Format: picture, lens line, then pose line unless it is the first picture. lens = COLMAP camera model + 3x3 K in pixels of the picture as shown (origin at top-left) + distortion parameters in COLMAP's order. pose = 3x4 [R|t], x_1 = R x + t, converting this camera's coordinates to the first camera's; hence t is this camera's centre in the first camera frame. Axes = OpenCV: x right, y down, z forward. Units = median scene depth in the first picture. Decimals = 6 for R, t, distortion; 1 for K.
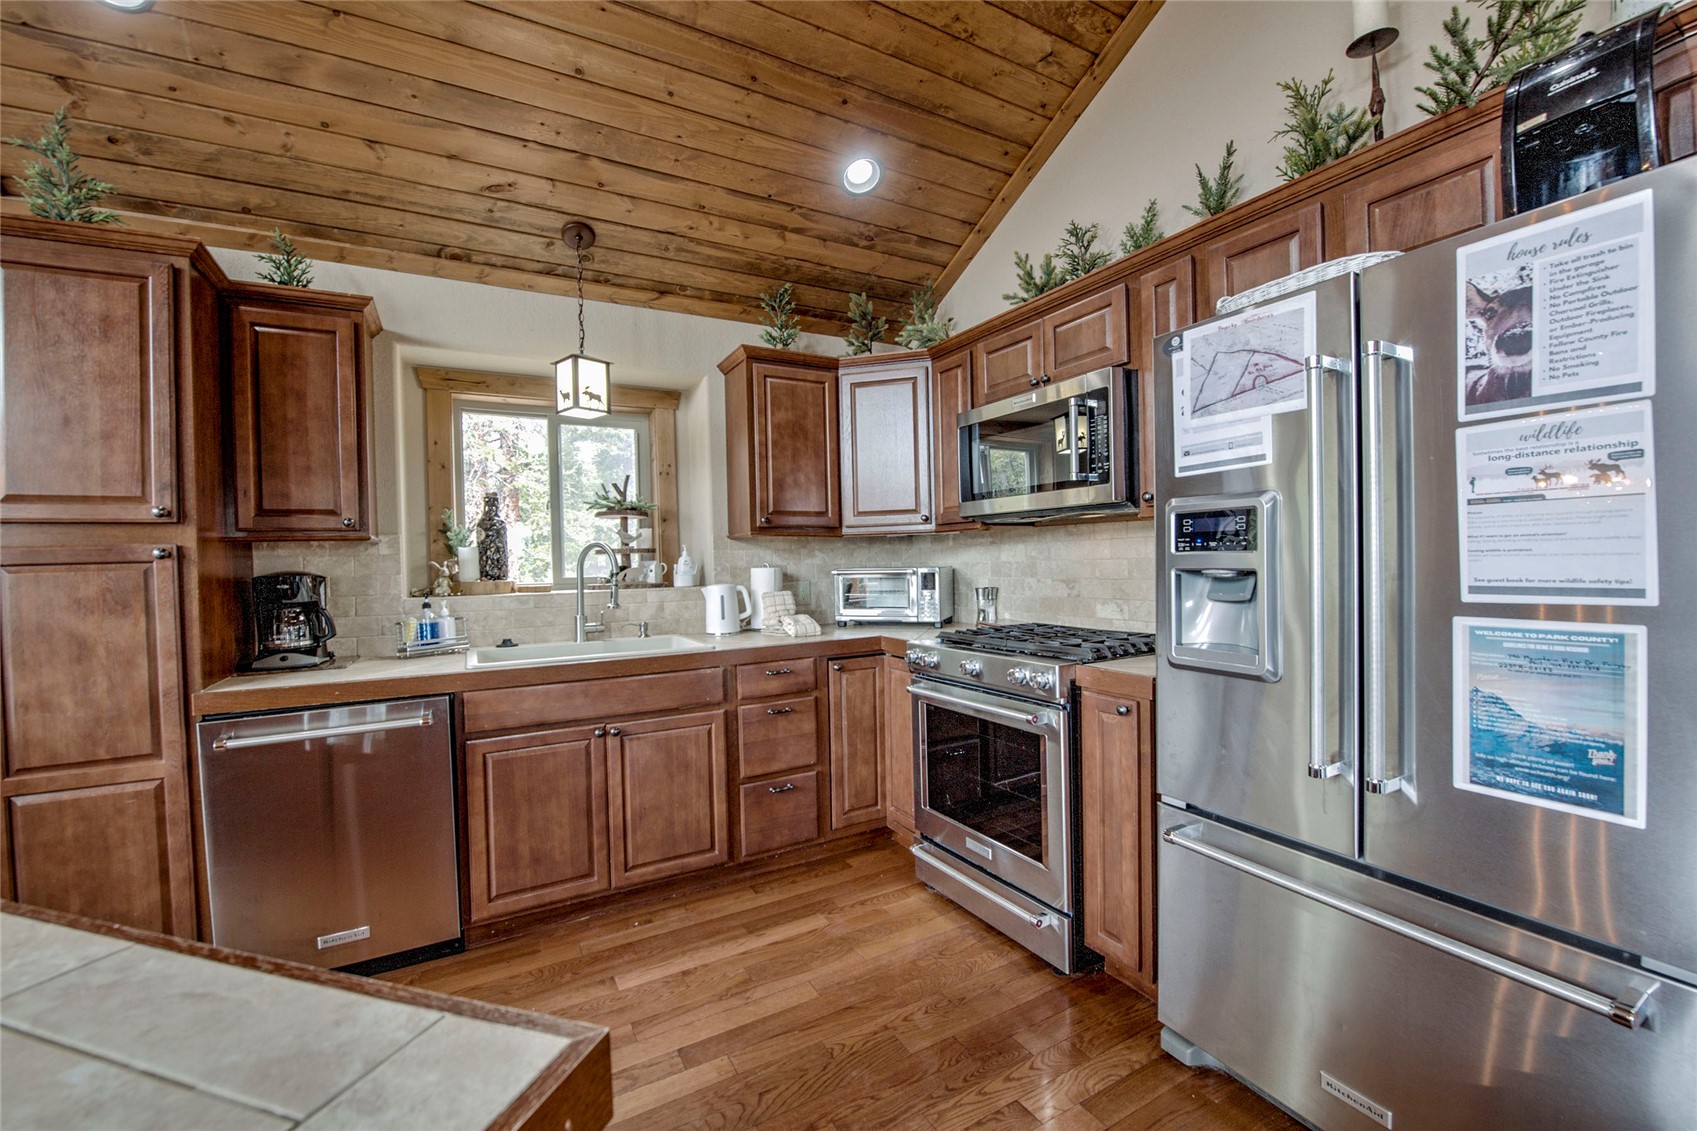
lens RADIAL K [[686.3, 0, 843.2], [0, 686.3, 567.6], [0, 0, 1]] dist [-0.018276, -0.001045]
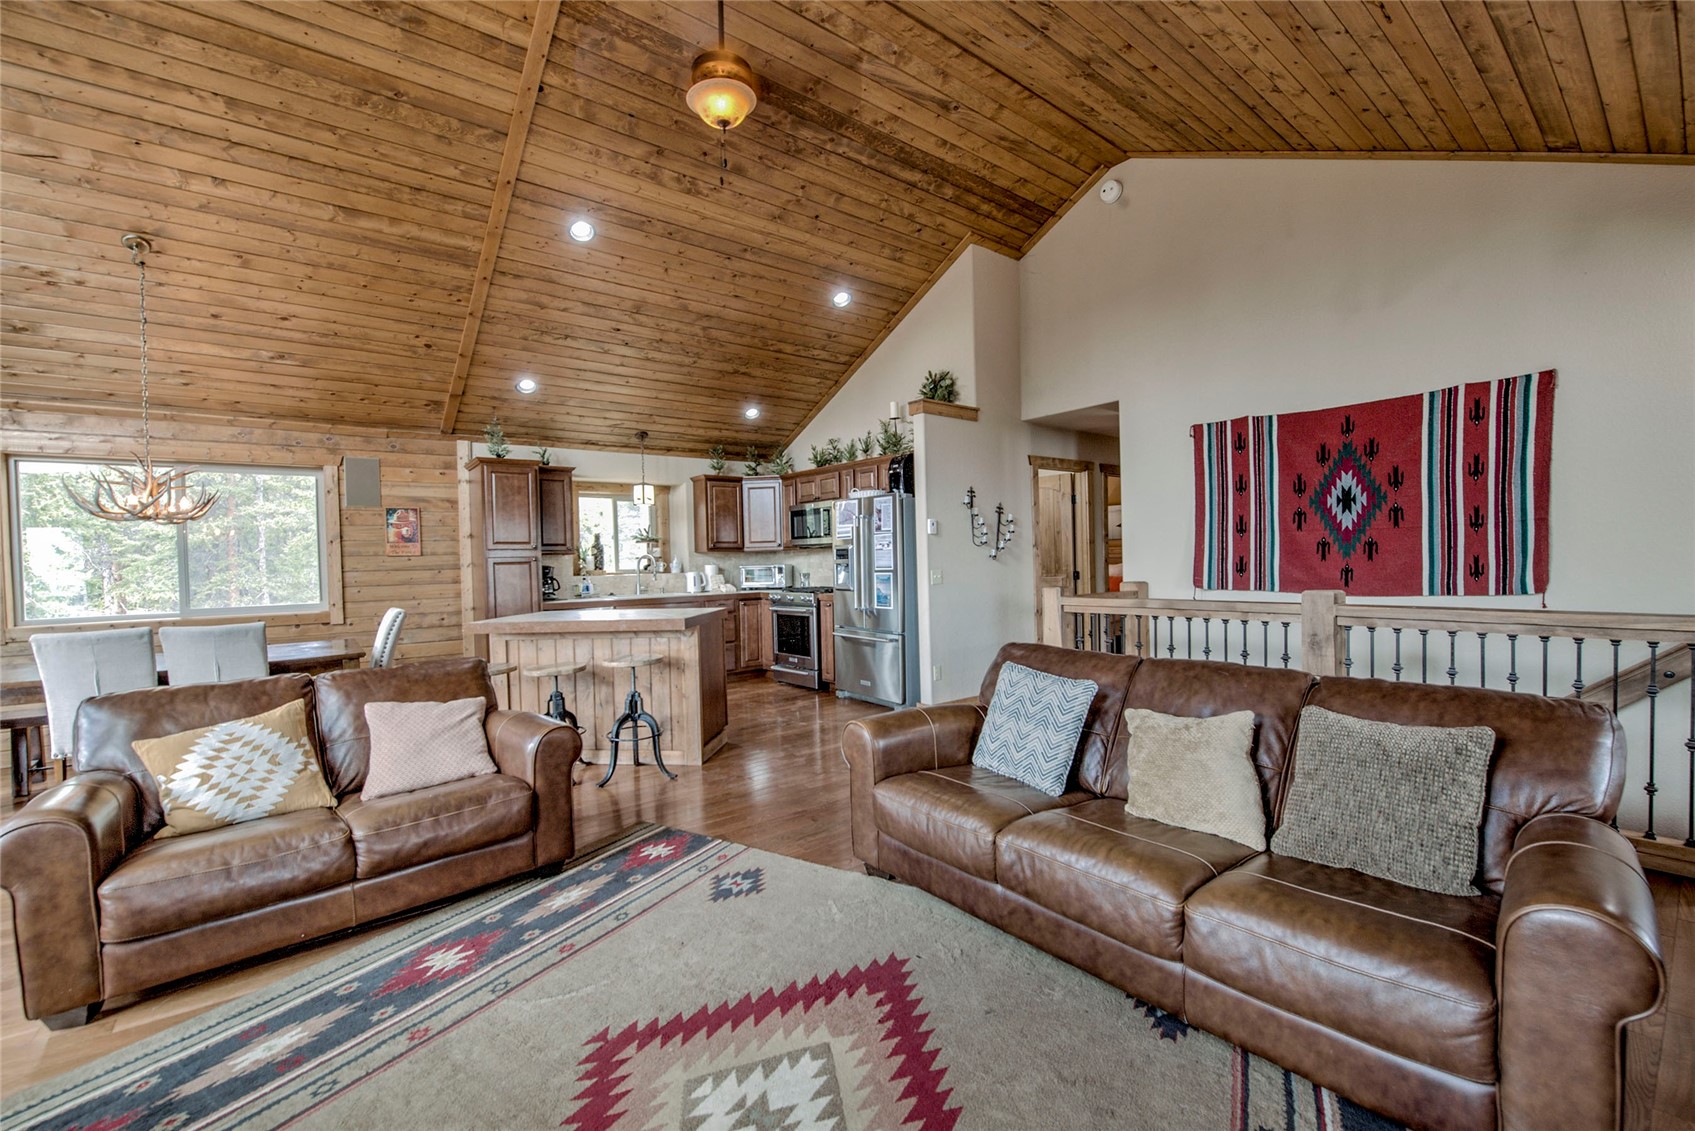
lens RADIAL K [[700.4, 0, 847.2], [0, 700.4, 567.3], [0, 0, 1]] dist [-0.016498, -0.000569]
pose [[0.987235, -0.001297, 0.159263, -0.047070], [0.001891, 0.999992, -0.003577, 0.023700], [-0.159257, 0.003833, 0.987230, -1.904467]]
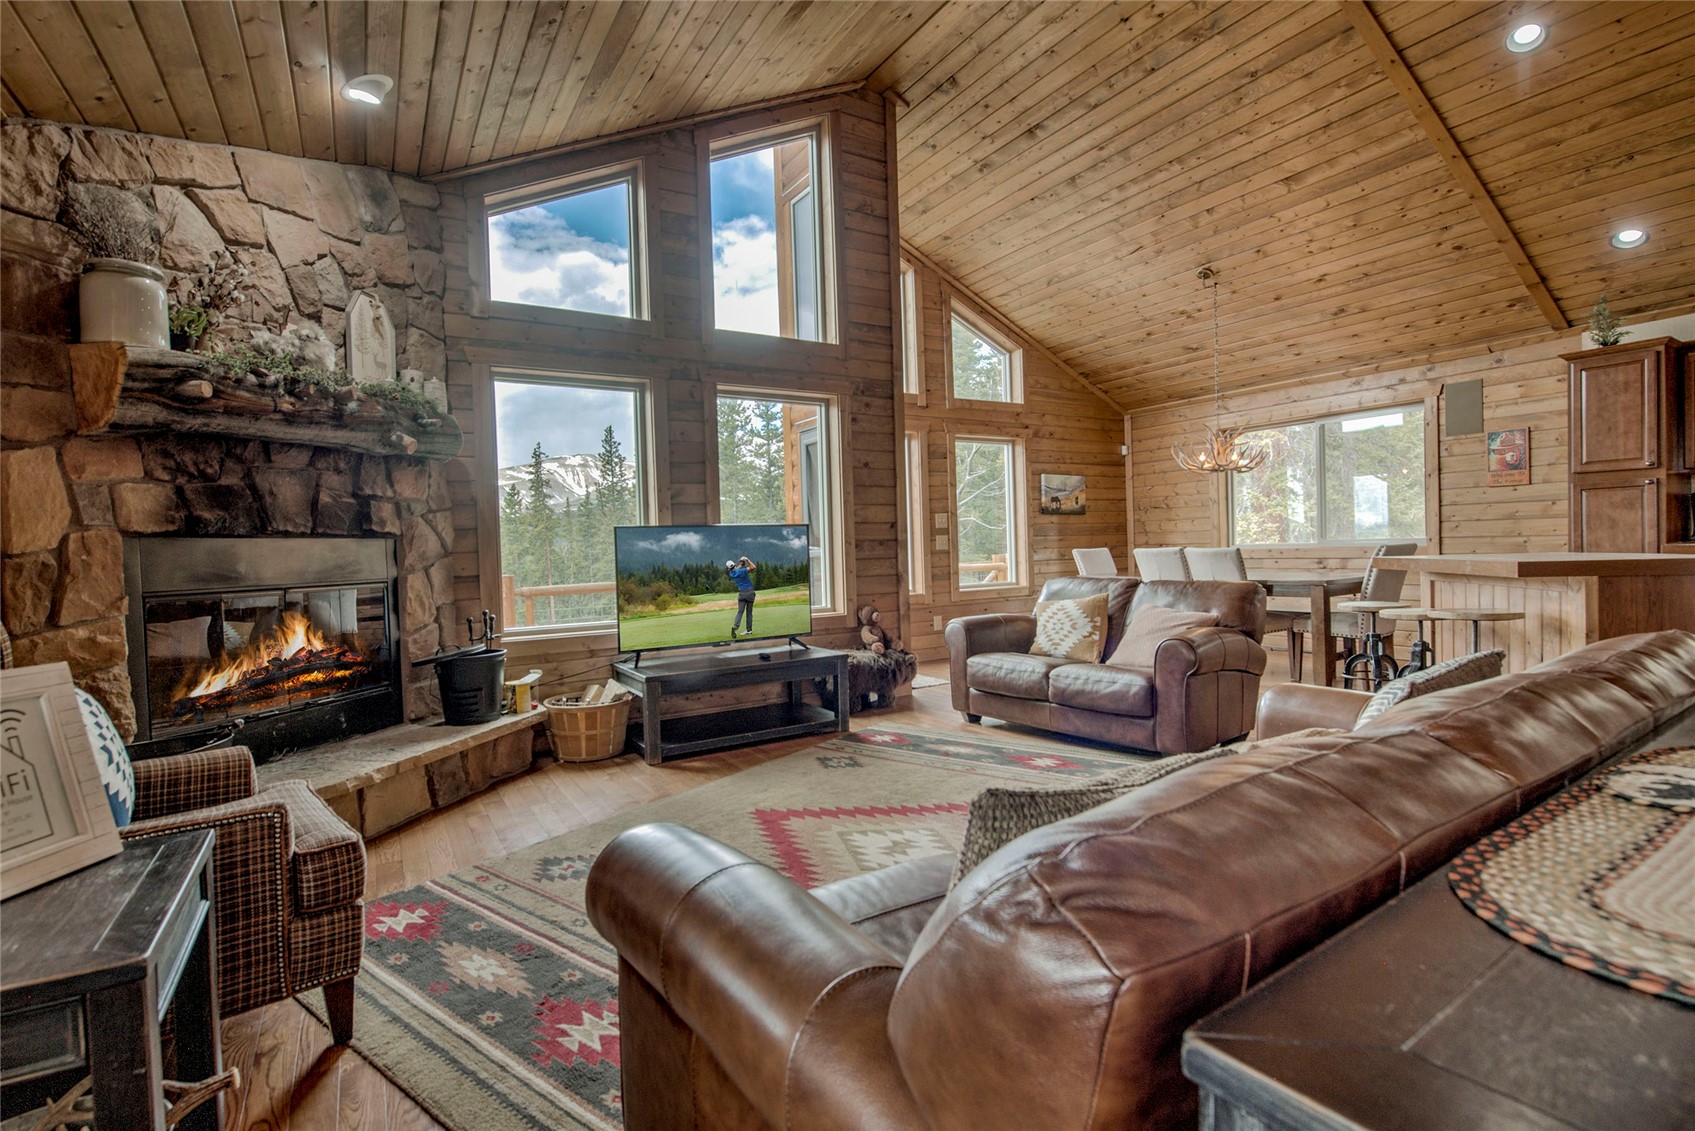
lens RADIAL K [[800.9, 0, 847.5], [0, 800.9, 565.5], [0, 0, 1]] dist [-0.003849, -0.000703]
pose [[0.042984, 0.048077, -0.997918, 1.166794], [0.017979, 0.998643, 0.048886, 0.059931], [0.998914, -0.020043, 0.042062, -1.355711]]
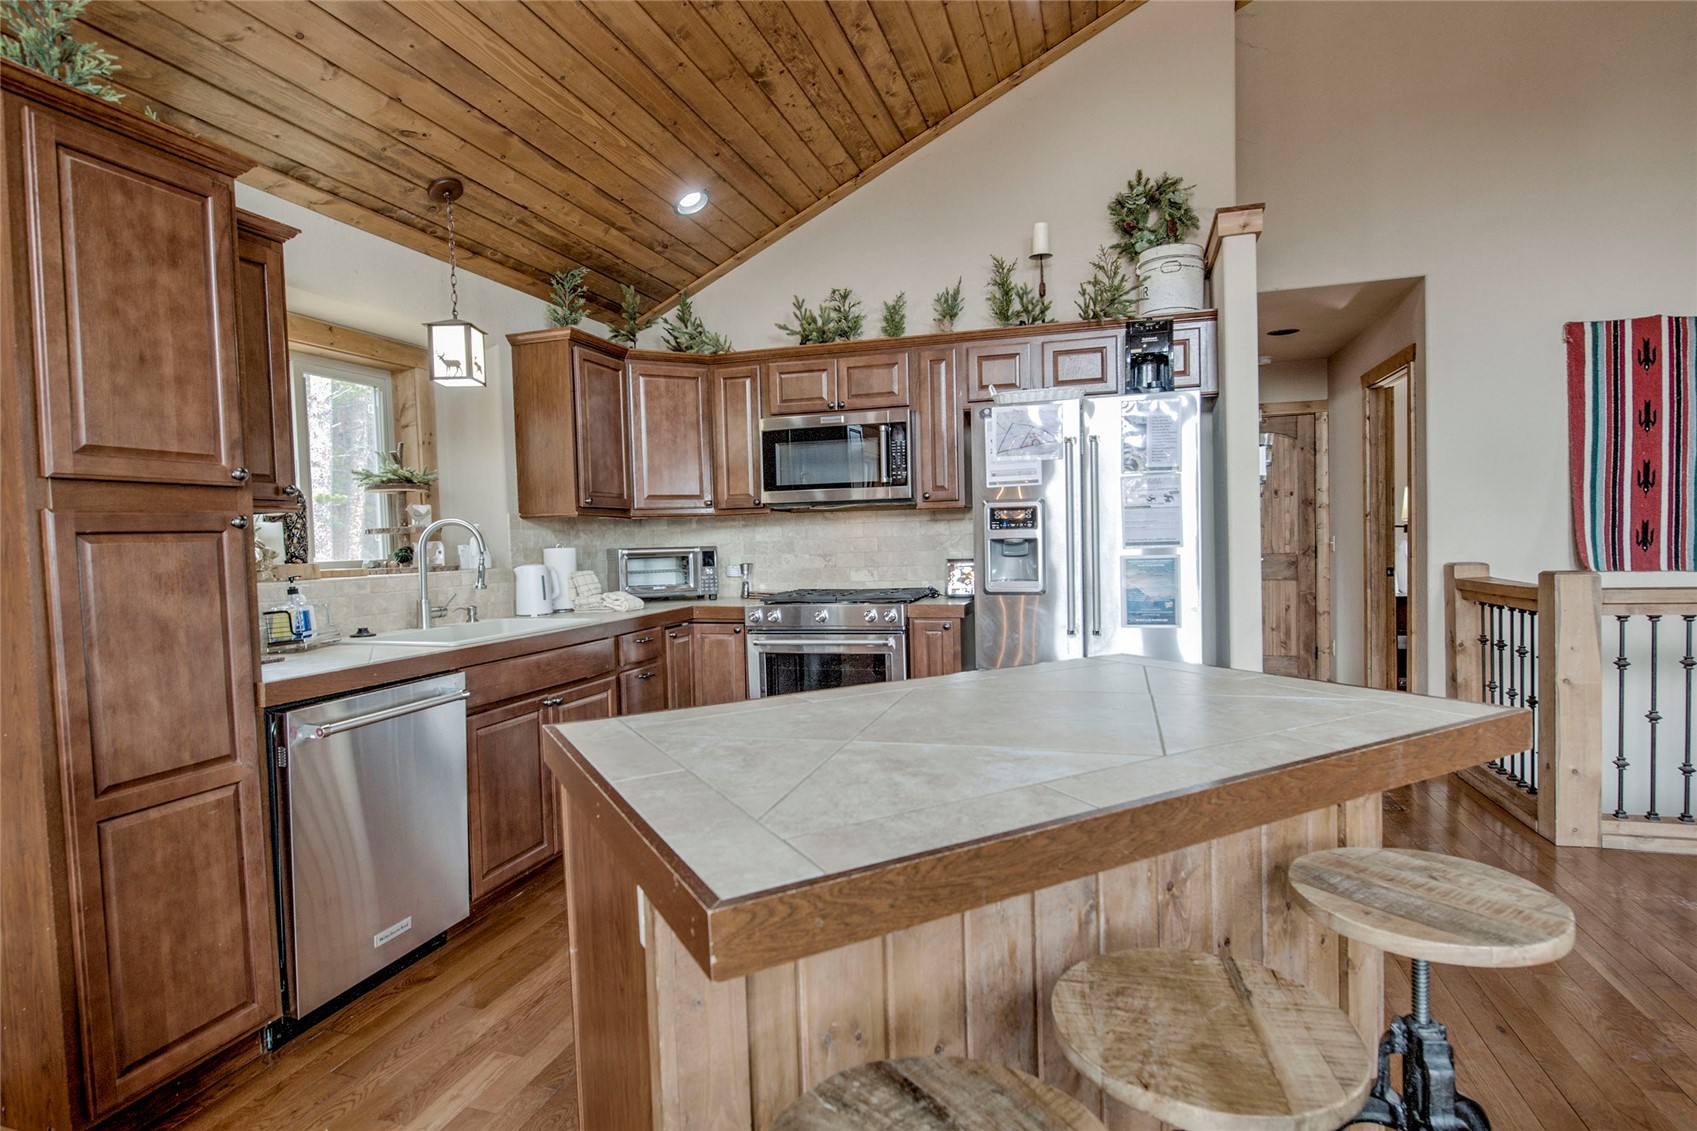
lens RADIAL K [[881.7, 0, 848.5], [0, 881.7, 565.5], [0, 0, 1]] dist [-0.007217, -0.000717]
pose [[0.720151, -0.019008, 0.693557, -0.918096], [0.018972, 0.999790, 0.007701, 0.030866], [-0.693558, 0.007612, 0.720361, -0.270231]]
